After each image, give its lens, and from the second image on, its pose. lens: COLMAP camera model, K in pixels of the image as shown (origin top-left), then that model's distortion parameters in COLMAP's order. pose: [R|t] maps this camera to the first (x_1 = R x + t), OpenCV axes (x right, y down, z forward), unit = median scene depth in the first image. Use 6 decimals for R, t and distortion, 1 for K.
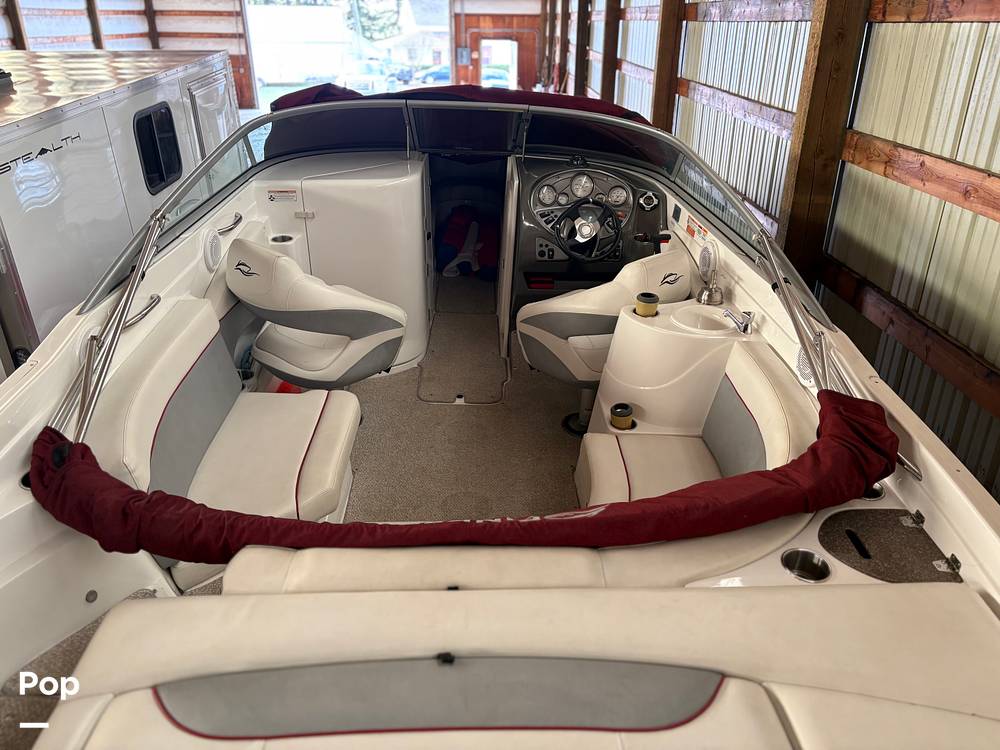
lens RADIAL K [[754.5, 0, 498.1], [0, 754.5, 367.9], [0, 0, 1]] dist [0.050324, -0.055274]
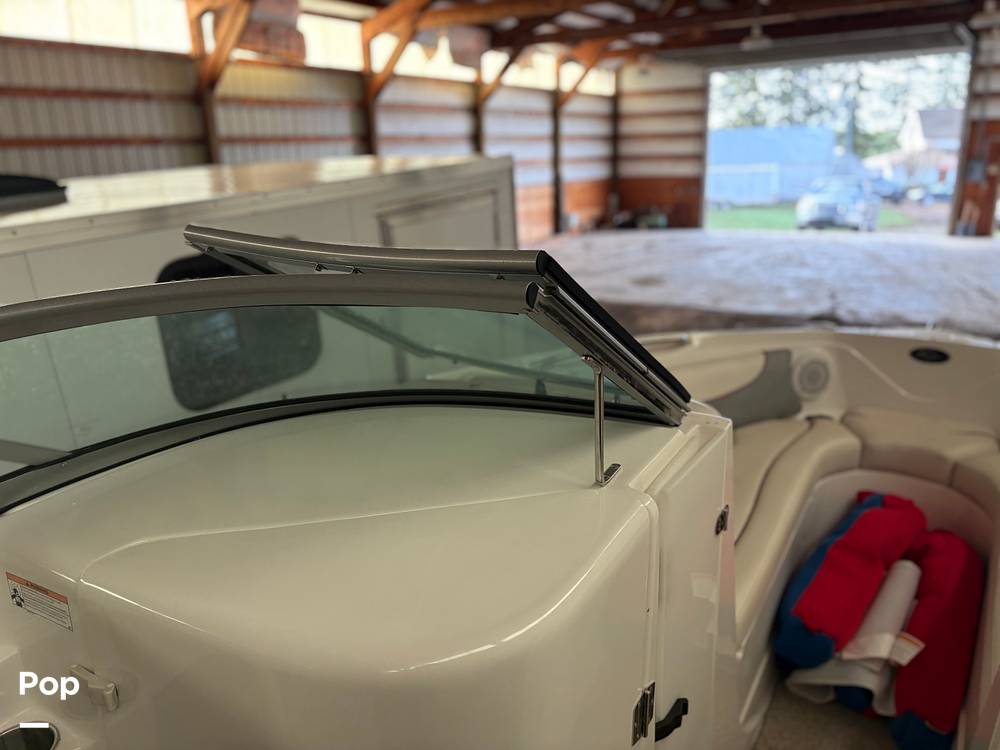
lens RADIAL K [[754.5, 0, 497.0], [0, 754.5, 377.0], [0, 0, 1]] dist [0.050324, -0.055274]
pose [[0.830240, 0.130238, -0.541977, -0.013535], [-0.201382, 0.976730, -0.073783, -0.396117], [0.519756, 0.170402, 0.837148, 1.050183]]
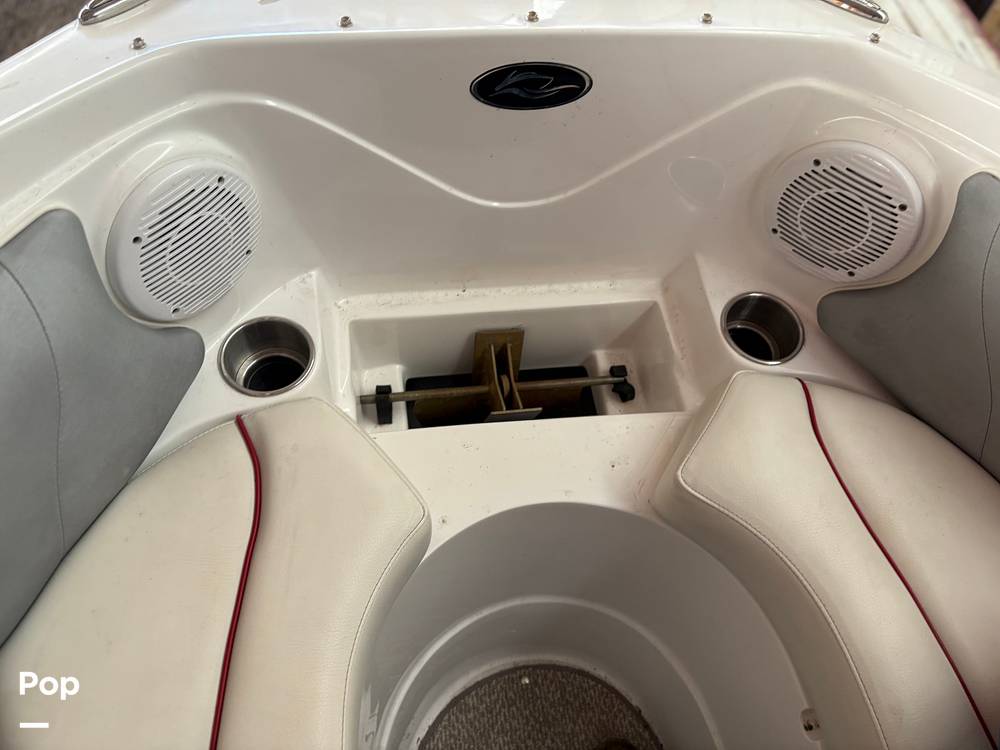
lens RADIAL K [[754.5, 0, 495.2], [0, 754.5, 378.1], [0, 0, 1]] dist [0.050324, -0.055274]
pose [[0.991112, -0.071898, 0.111930, -0.126579], [-0.000920, 0.837649, 0.546208, -0.642991], [-0.133029, -0.541456, 0.830138, 1.769790]]
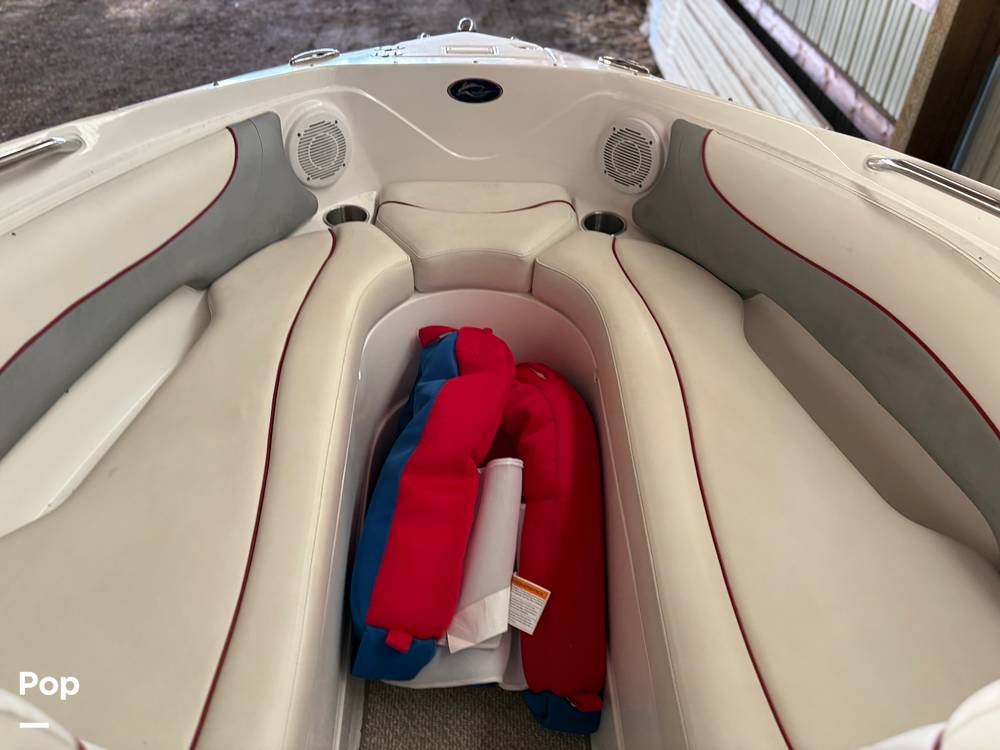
lens RADIAL K [[754.5, 0, 495.8], [0, 754.5, 382.4], [0, 0, 1]] dist [0.050324, -0.055274]
pose [[0.999977, -0.006087, -0.003026, -0.061128], [0.006668, 0.964888, 0.262579, -0.521225], [0.001321, -0.262593, 0.964906, 1.415098]]
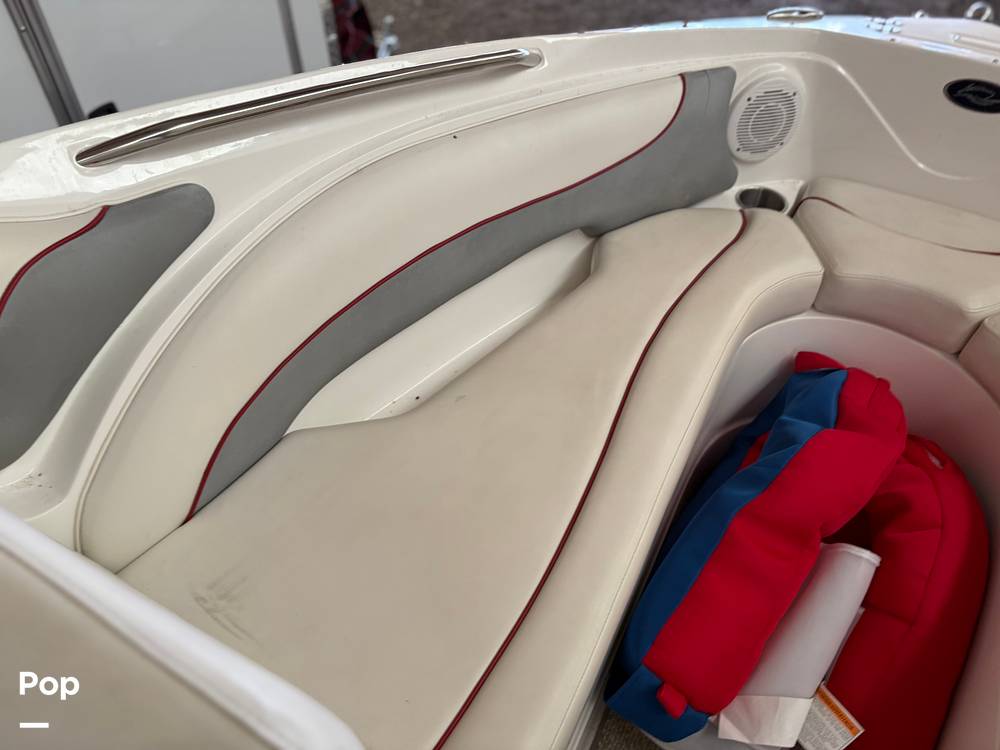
lens RADIAL K [[754.5, 0, 507.6], [0, 754.5, 376.7], [0, 0, 1]] dist [0.050324, -0.055274]
pose [[0.872066, 0.353328, -0.338615, -0.111822], [-0.231840, 0.907617, 0.349974, -0.523952], [0.430988, -0.226696, 0.873417, 1.460353]]
